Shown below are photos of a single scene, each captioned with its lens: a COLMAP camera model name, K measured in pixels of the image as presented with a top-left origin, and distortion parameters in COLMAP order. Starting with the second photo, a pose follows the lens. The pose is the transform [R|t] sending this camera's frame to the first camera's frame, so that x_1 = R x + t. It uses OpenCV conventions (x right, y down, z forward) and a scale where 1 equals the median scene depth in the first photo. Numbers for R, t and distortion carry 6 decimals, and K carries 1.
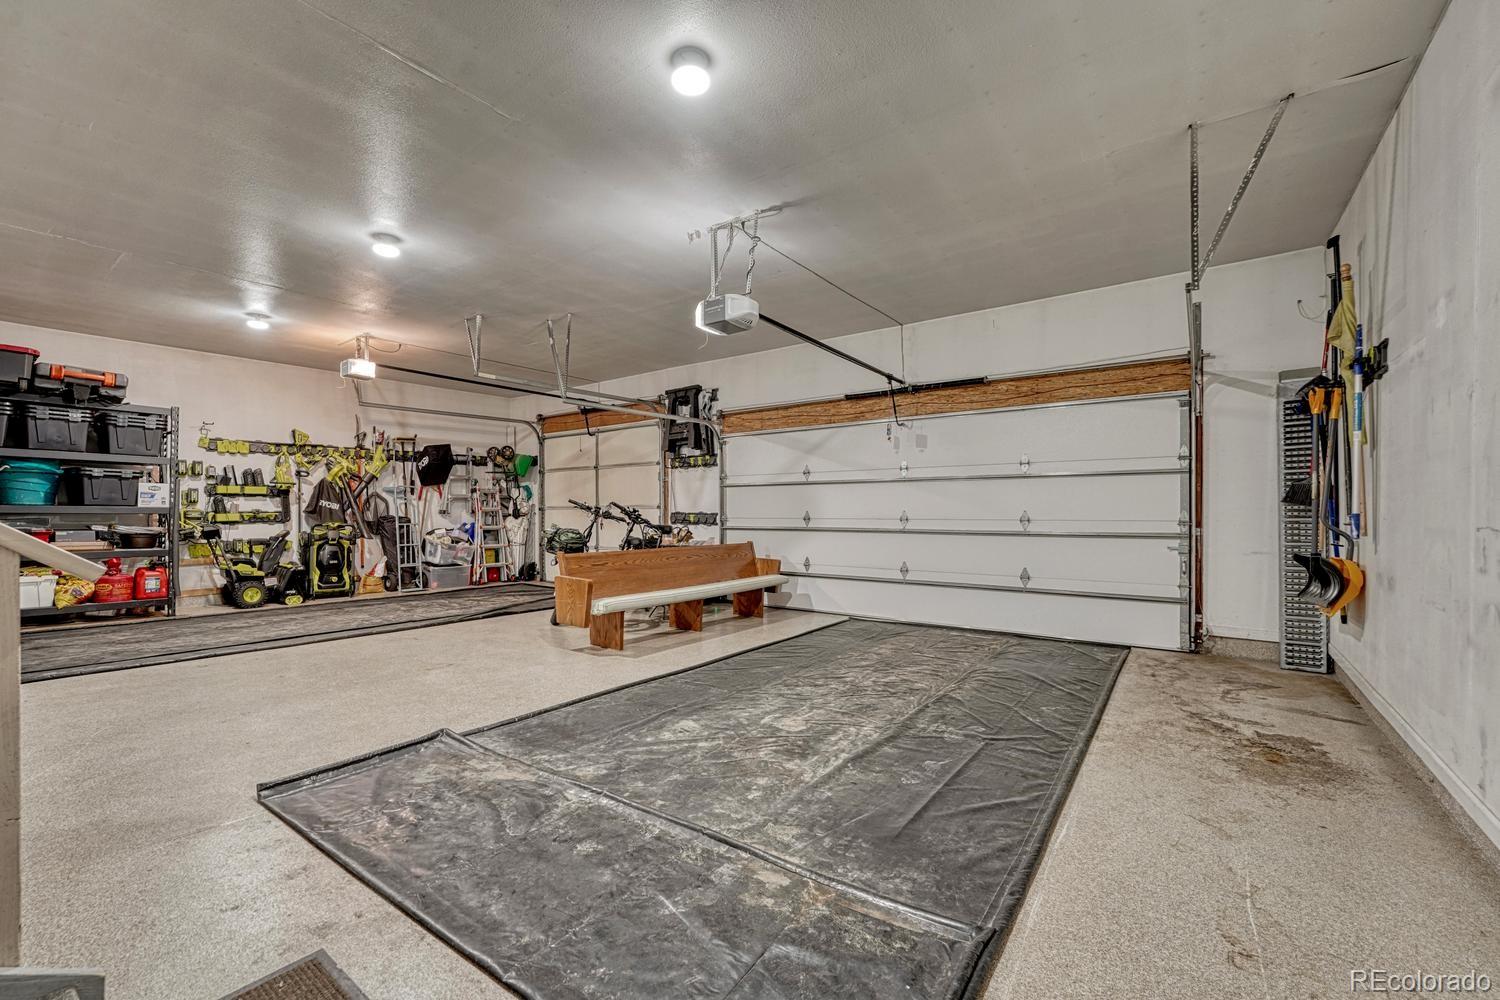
lens RADIAL K [[627.4, 0, 749.5], [0, 627.4, 518.2], [0, 0, 1]] dist [-0.010753, 0.001571]
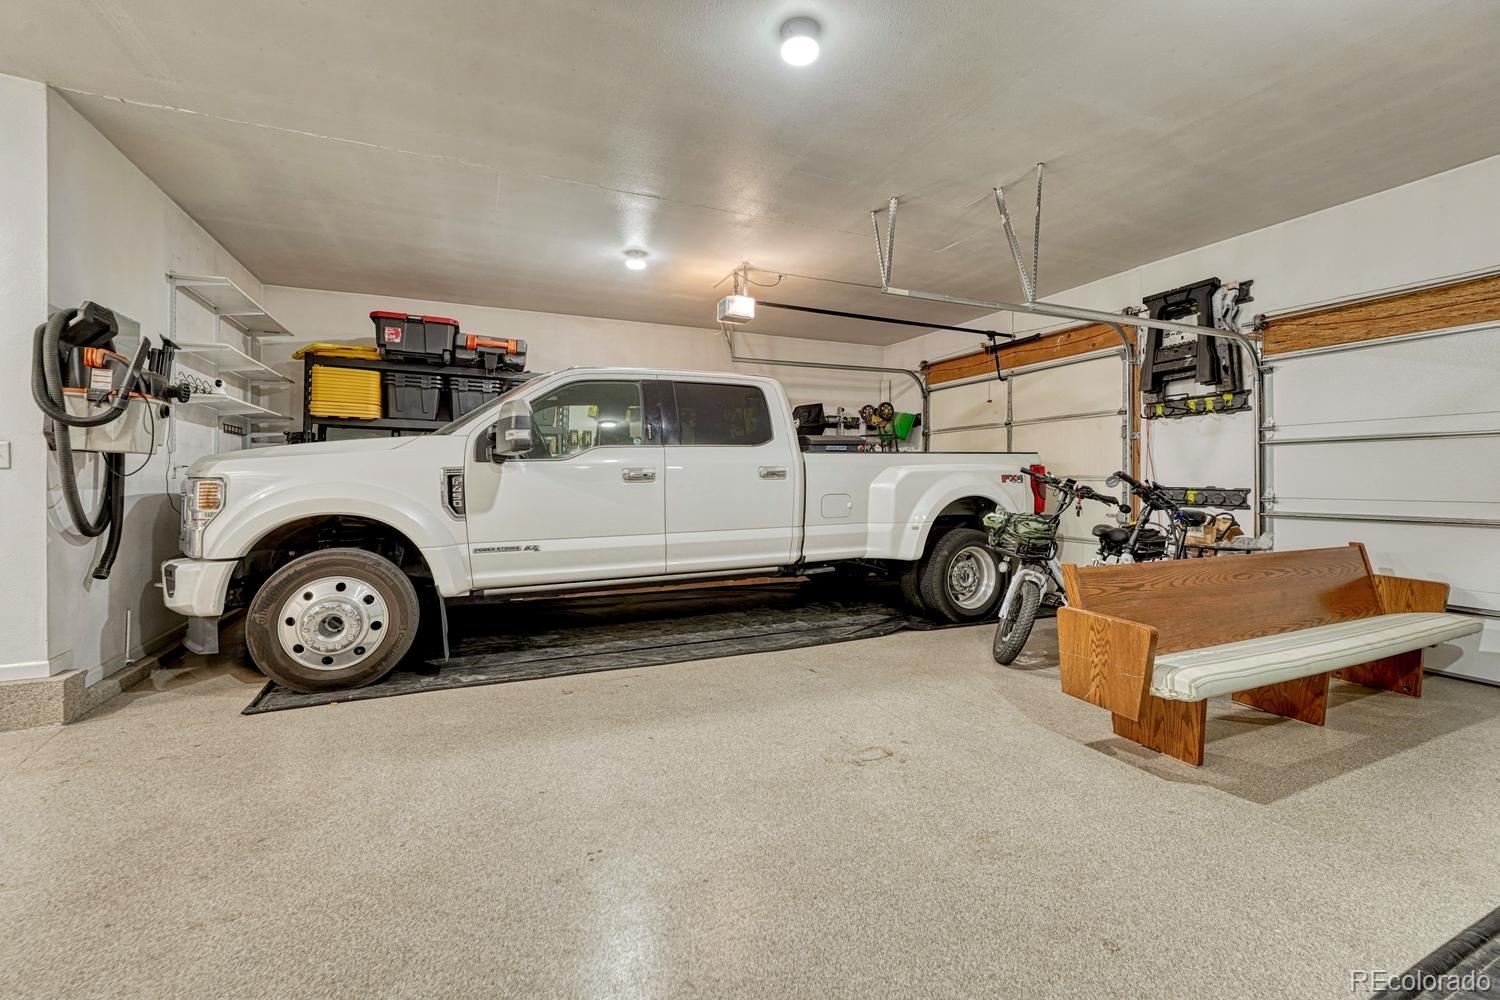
lens RADIAL K [[627.4, 0, 746.7], [0, 627.4, 487.6], [0, 0, 1]] dist [-0.010753, 0.001571]
pose [[0.873478, 0.007384, -0.486808, -0.182515], [-0.006514, 0.999973, 0.003480, -0.008448], [0.486820, 0.000131, 0.873502, 0.249590]]
